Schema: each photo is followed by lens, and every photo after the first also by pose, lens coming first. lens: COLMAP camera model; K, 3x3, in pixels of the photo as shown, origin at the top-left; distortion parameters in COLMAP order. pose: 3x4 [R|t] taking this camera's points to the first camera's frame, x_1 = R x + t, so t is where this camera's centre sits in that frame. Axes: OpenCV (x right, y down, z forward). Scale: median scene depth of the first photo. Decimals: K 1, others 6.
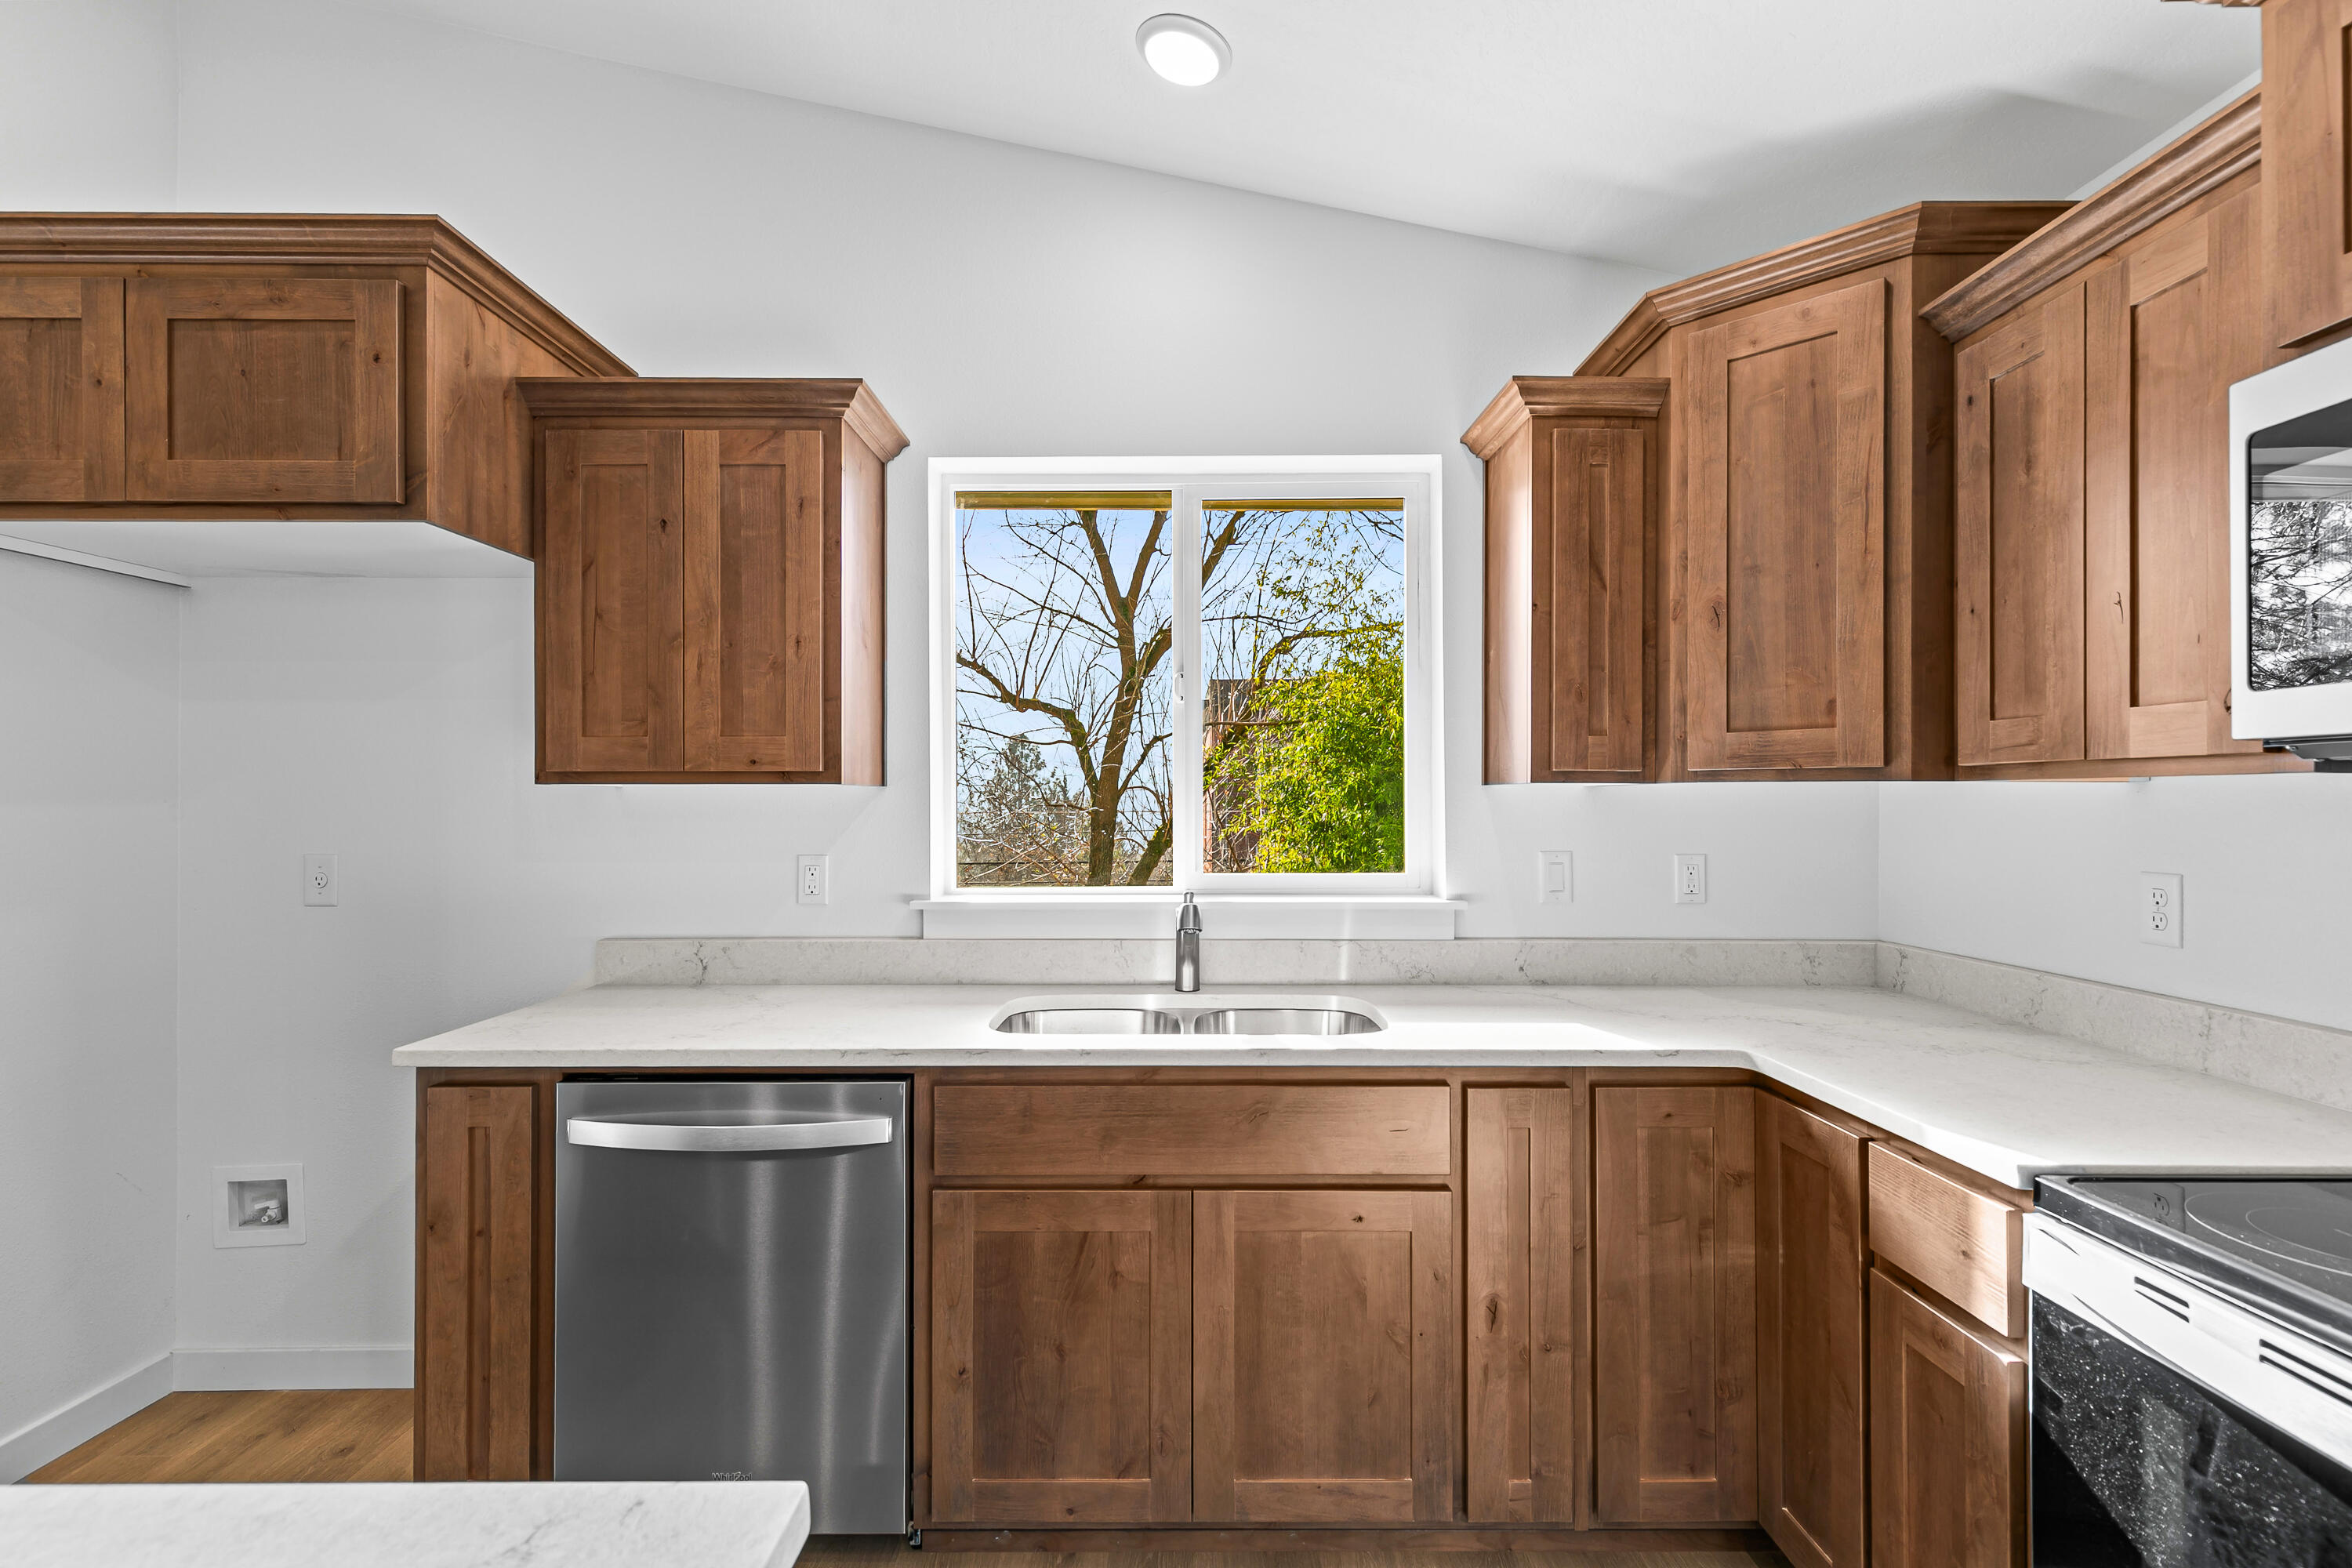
lens RADIAL K [[1067.1, 0, 1177.7], [0, 1067.1, 797.3], [0, 0, 1]] dist [0.005244, 0.000112]
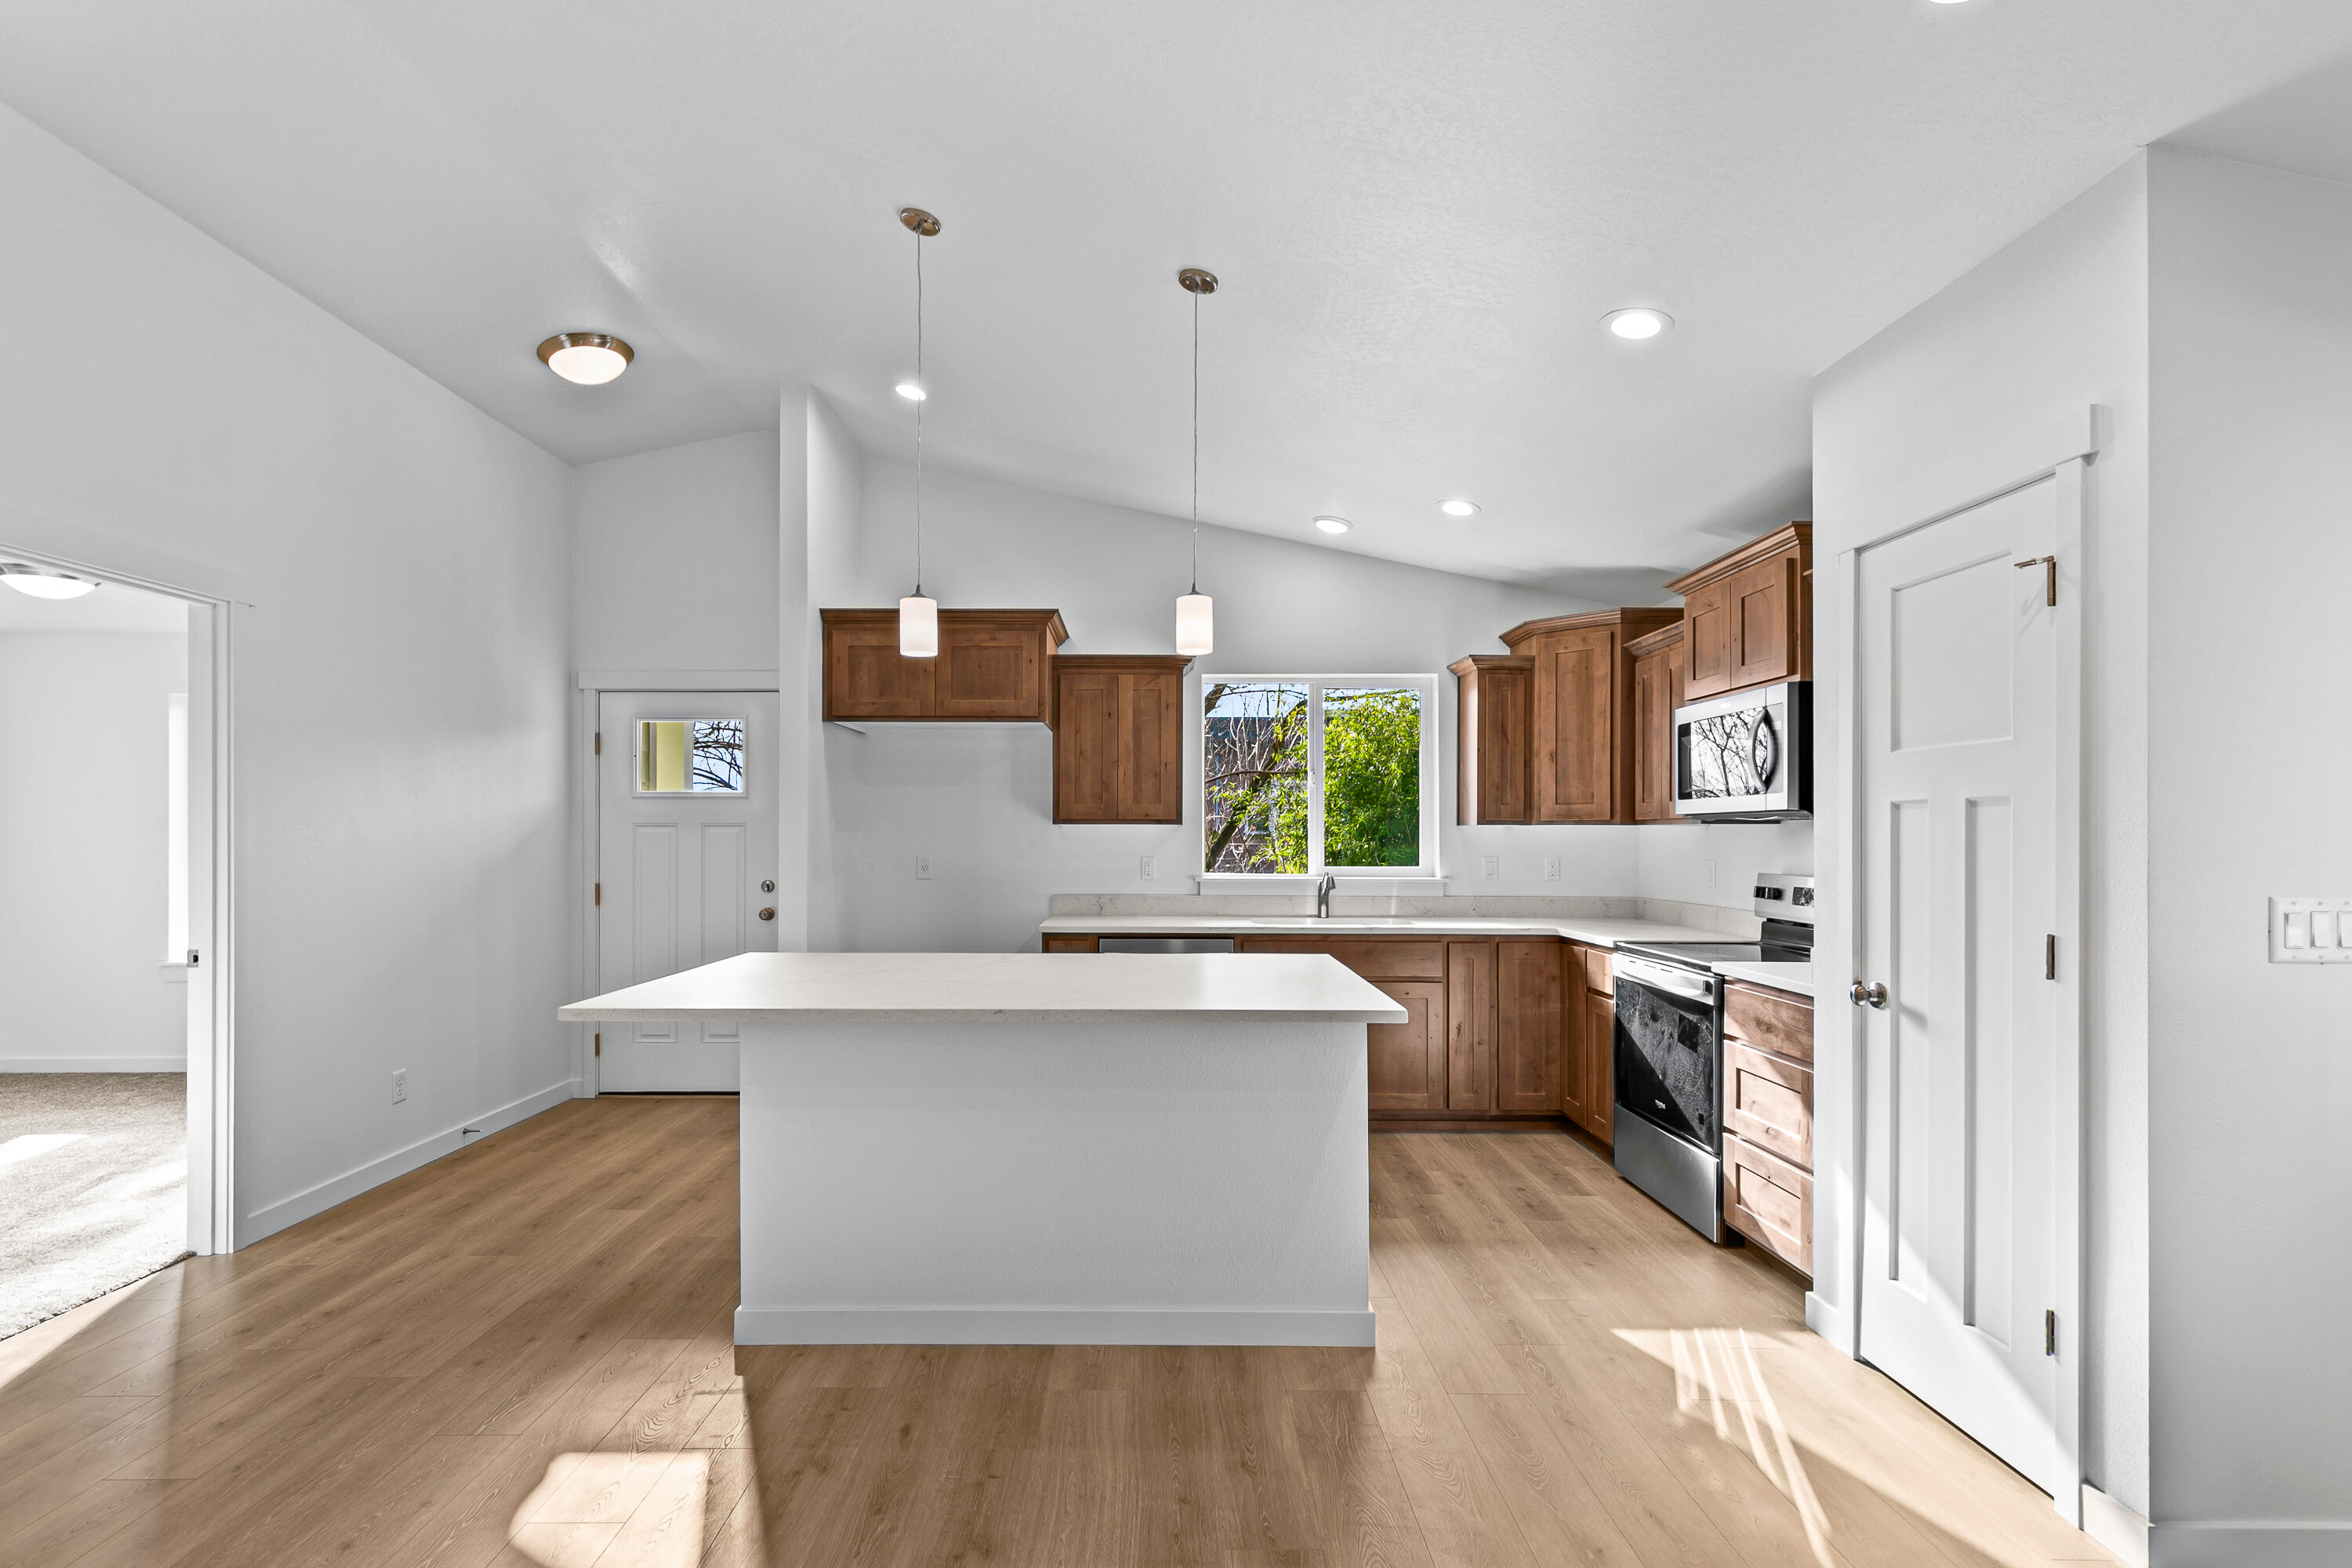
lens RADIAL K [[1106.3, 0, 1139.5], [0, 1106.3, 828.5], [0, 0, 1]] dist [0.011150, 0.000163]
pose [[0.999959, 0.002692, -0.008617, -0.437142], [-0.002713, 0.999994, -0.002355, 0.002692], [0.008610, 0.002378, 0.999960, -1.618191]]
